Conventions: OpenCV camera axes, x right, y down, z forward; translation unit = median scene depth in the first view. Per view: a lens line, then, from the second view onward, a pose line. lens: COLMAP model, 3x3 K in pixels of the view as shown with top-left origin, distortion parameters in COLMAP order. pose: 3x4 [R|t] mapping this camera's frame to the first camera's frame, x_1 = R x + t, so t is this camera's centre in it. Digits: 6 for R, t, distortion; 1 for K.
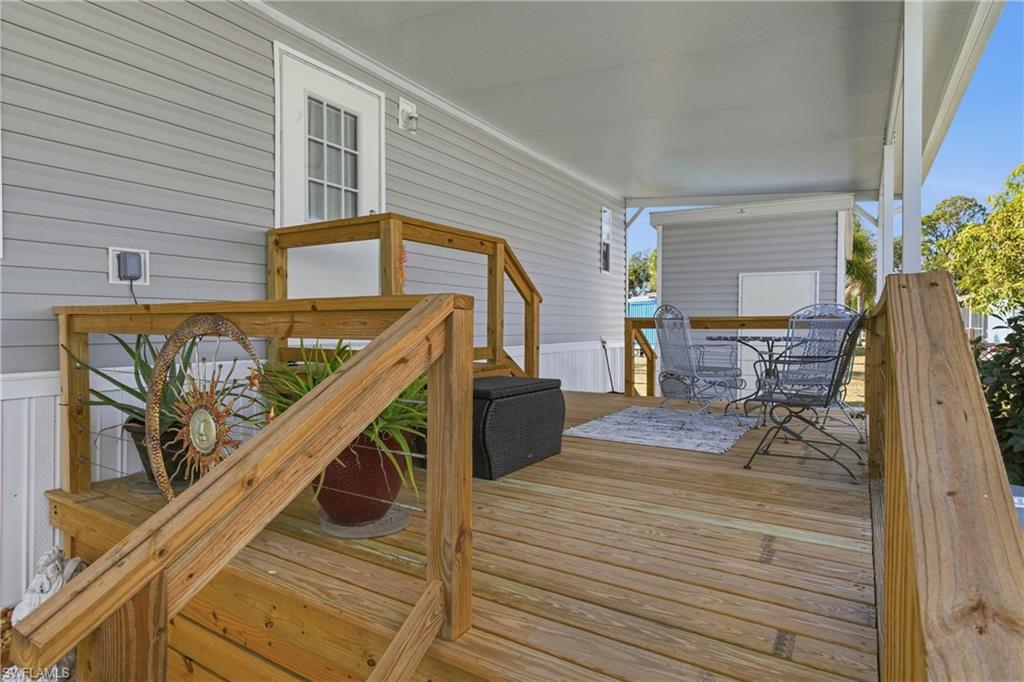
lens RADIAL K [[501.9, 0, 512.0], [0, 501.9, 341.0], [0, 0, 1]] dist [-0.003225, -0.000619]
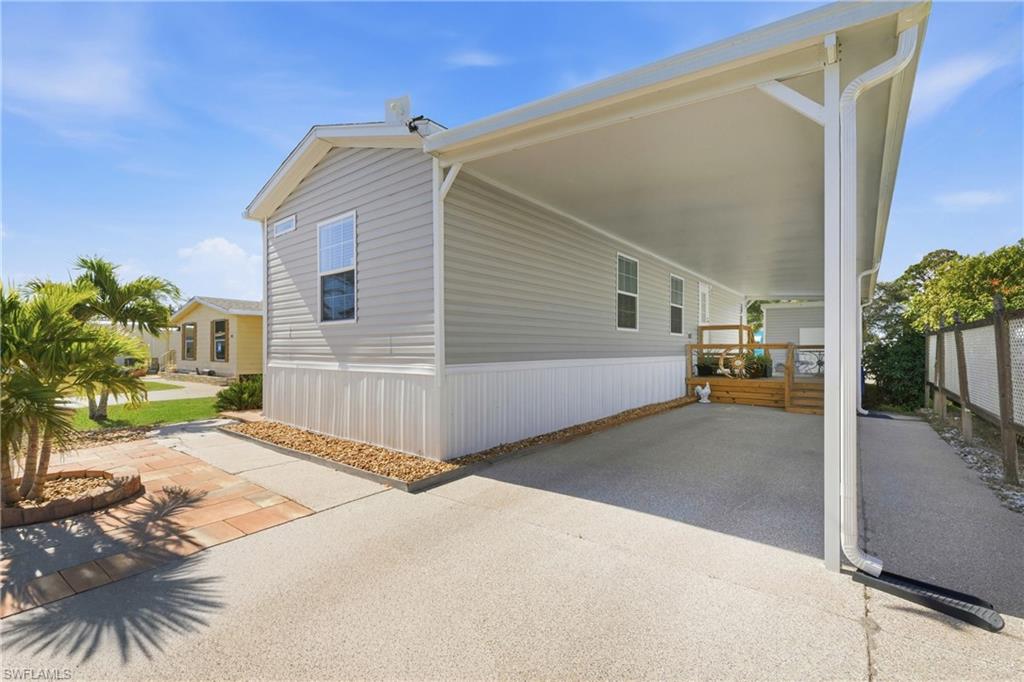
lens RADIAL K [[444.0, 0, 500.7], [0, 444.0, 351.2], [0, 0, 1]] dist [-0.001462, -0.000520]
pose [[0.996475, 0.009197, -0.083387, -0.838350], [-0.010867, 0.999749, -0.019593, 0.041645], [0.083186, 0.020430, 0.996325, -1.337441]]
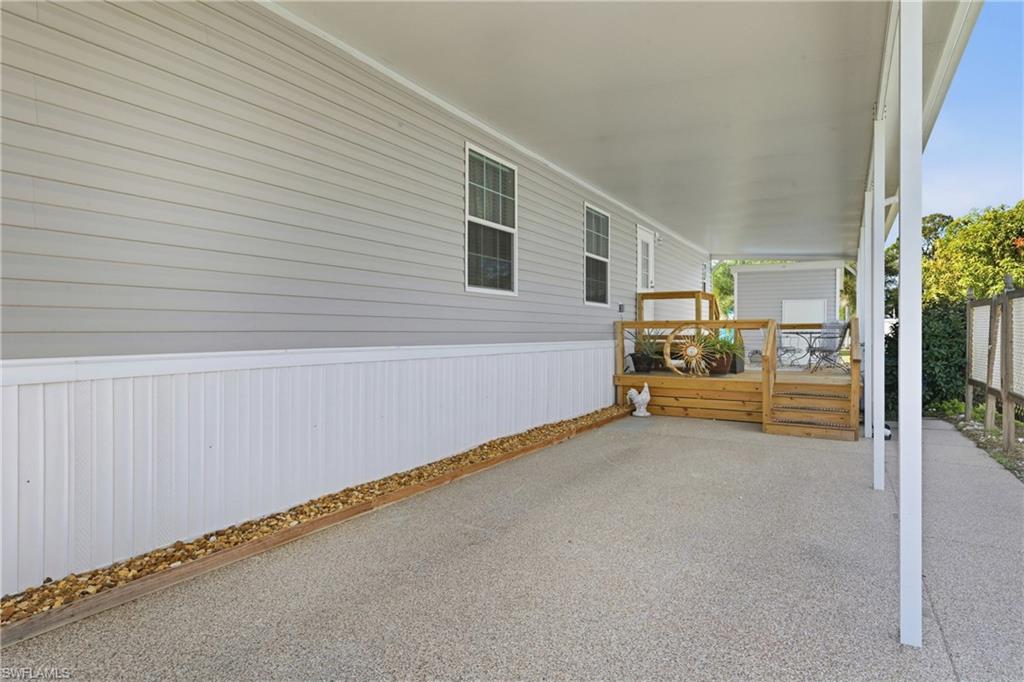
lens RADIAL K [[558.6, 0, 514.1], [0, 558.6, 335.2], [0, 0, 1]] dist [0.009833, 0.001377]
pose [[0.997790, 0.007861, 0.065973, -0.608438], [-0.006494, 0.999760, -0.020915, 0.036951], [-0.066122, 0.020440, 0.997602, -0.909438]]
